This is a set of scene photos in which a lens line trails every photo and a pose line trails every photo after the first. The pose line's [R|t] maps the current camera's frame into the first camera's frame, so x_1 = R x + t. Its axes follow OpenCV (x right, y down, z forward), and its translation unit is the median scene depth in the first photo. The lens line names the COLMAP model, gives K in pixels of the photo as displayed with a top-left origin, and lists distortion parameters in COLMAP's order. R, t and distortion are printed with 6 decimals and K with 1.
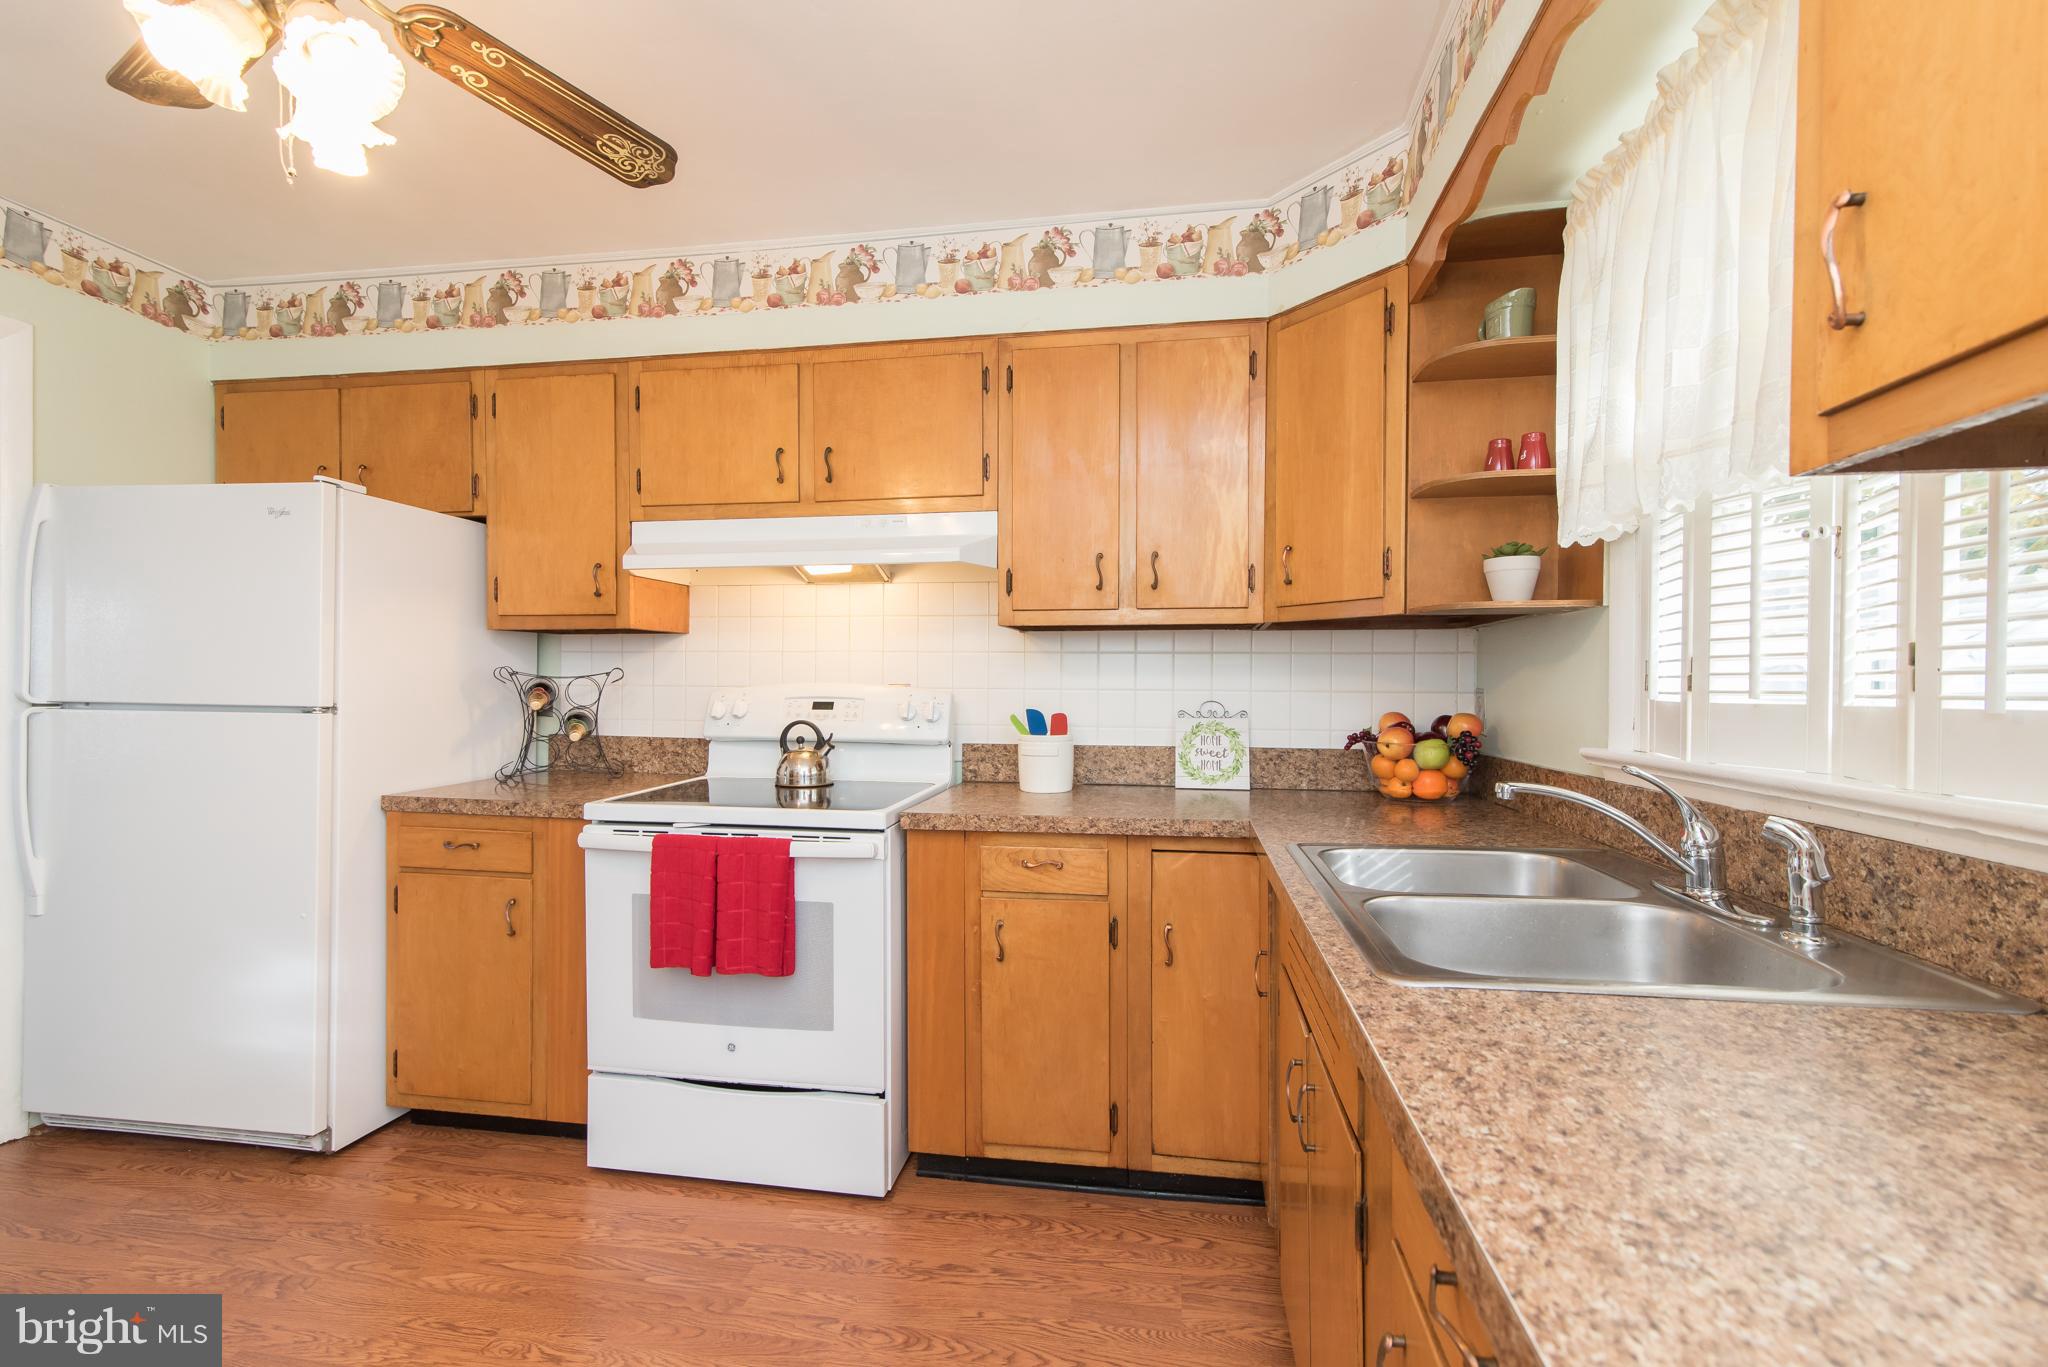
lens RADIAL K [[921.8, 0, 1028.1], [0, 921.8, 692.0], [0, 0, 1]] dist [0.017447, -0.003039]
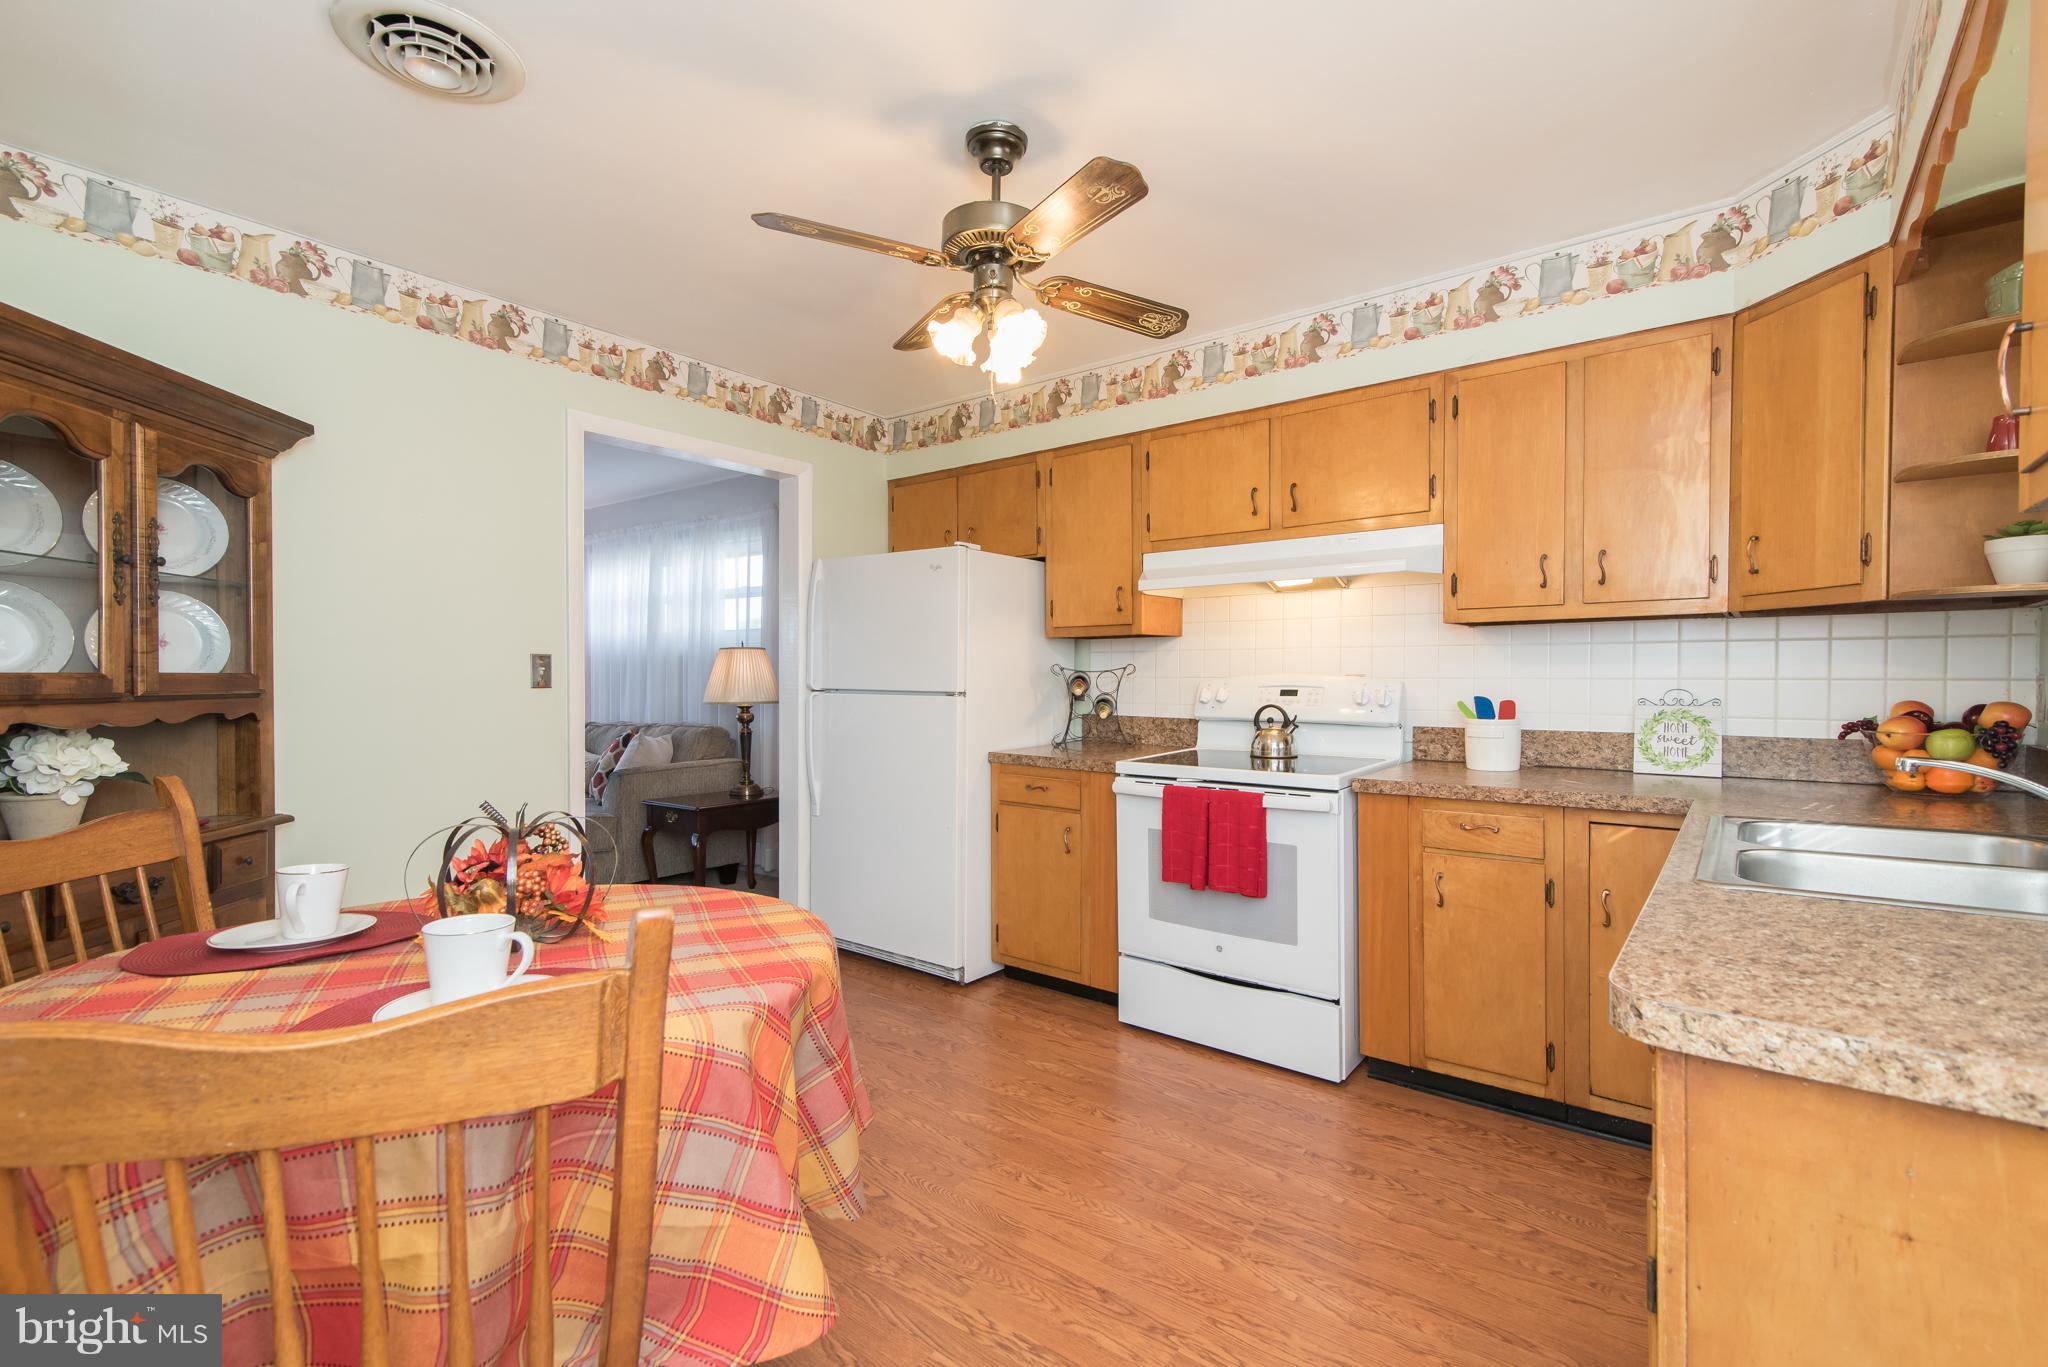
lens RADIAL K [[921.8, 0, 1028.1], [0, 921.8, 692.0], [0, 0, 1]] dist [0.017447, -0.003039]
pose [[0.879609, 0.001967, -0.475692, 0.062158], [0.001785, 0.999971, 0.007436, 0.004517], [0.475693, -0.007390, 0.879580, -0.268304]]
